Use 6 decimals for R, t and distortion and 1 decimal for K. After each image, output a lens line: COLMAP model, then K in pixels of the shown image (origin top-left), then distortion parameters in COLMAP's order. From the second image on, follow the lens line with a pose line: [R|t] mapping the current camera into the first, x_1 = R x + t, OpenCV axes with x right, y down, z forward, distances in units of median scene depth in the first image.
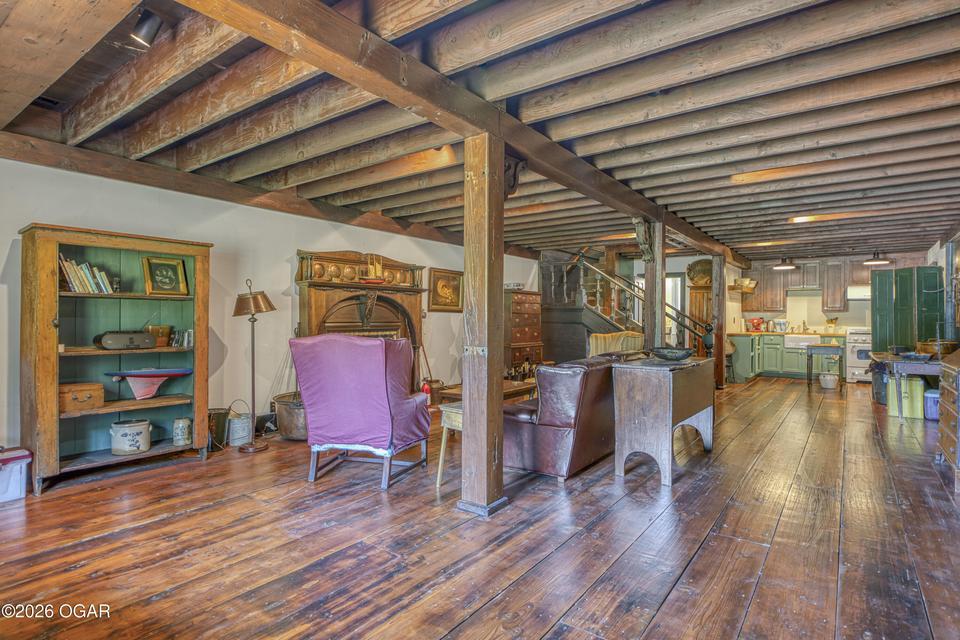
lens RADIAL K [[511.1, 0, 444.2], [0, 511.1, 318.3], [0, 0, 1]] dist [-0.001000, 0.000294]
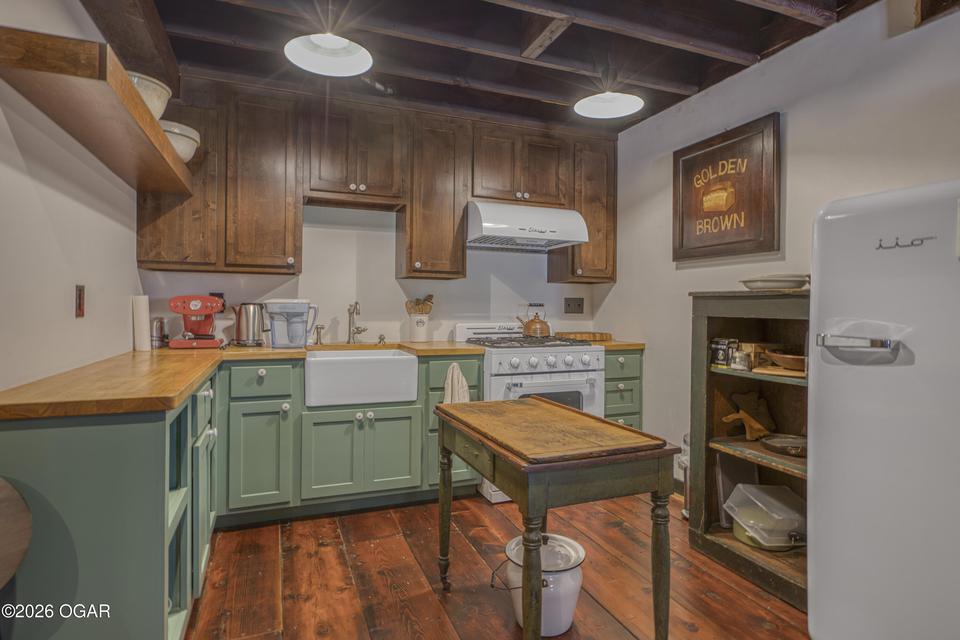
lens RADIAL K [[511.1, 0, 494.7], [0, 511.1, 308.5], [0, 0, 1]] dist [-0.001000, 0.000294]
pose [[0.471109, -0.002402, 0.882072, 0.472024], [-0.000279, 0.999996, 0.002872, 0.006607], [-0.882075, -0.001599, 0.471106, 0.776194]]
